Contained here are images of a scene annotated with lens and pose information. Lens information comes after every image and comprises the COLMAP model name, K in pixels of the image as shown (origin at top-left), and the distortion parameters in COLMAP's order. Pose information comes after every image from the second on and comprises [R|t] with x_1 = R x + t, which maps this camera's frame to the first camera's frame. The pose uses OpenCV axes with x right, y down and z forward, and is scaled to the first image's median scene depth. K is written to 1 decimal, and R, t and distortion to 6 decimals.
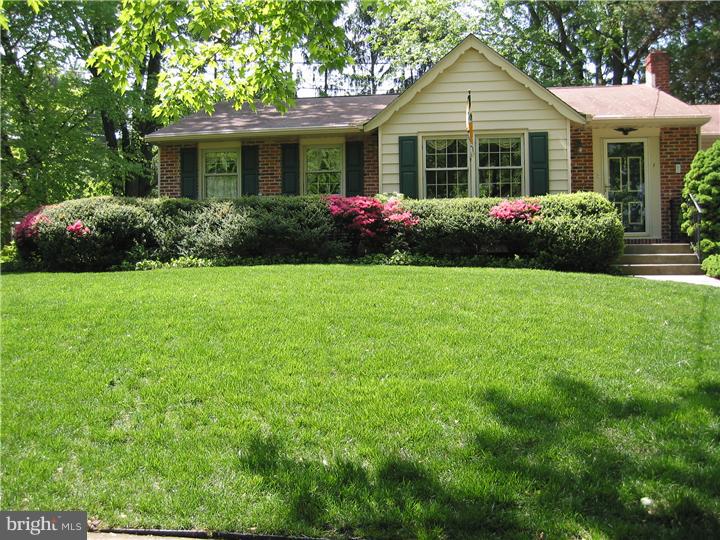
lens RADIAL K [[731.2, 0, 360.0], [0, 731.2, 270.0], [0, 0, 1]] dist [-0.123848, 0.096227]
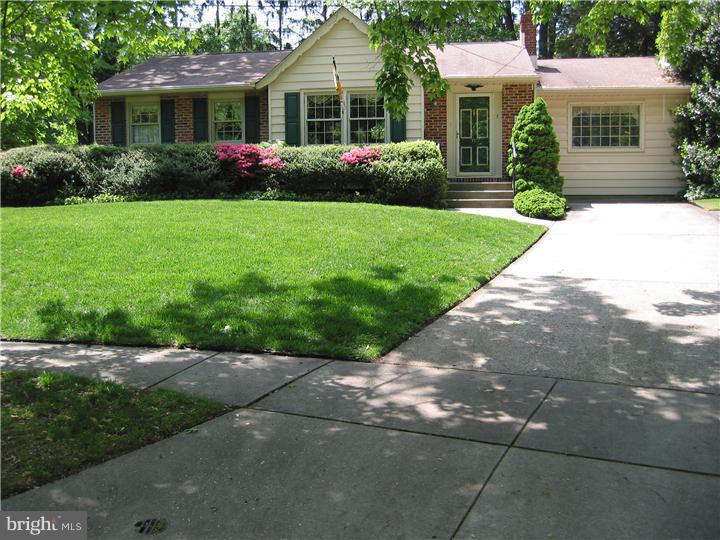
lens RADIAL K [[731.2, 0, 360.0], [0, 731.2, 270.0], [0, 0, 1]] dist [-0.123848, 0.096227]
pose [[0.999999, 0.000287, 0.001661, 0.197237], [-0.000443, 0.995487, 0.094897, -0.005357], [-0.001626, -0.094898, 0.995486, -0.254218]]
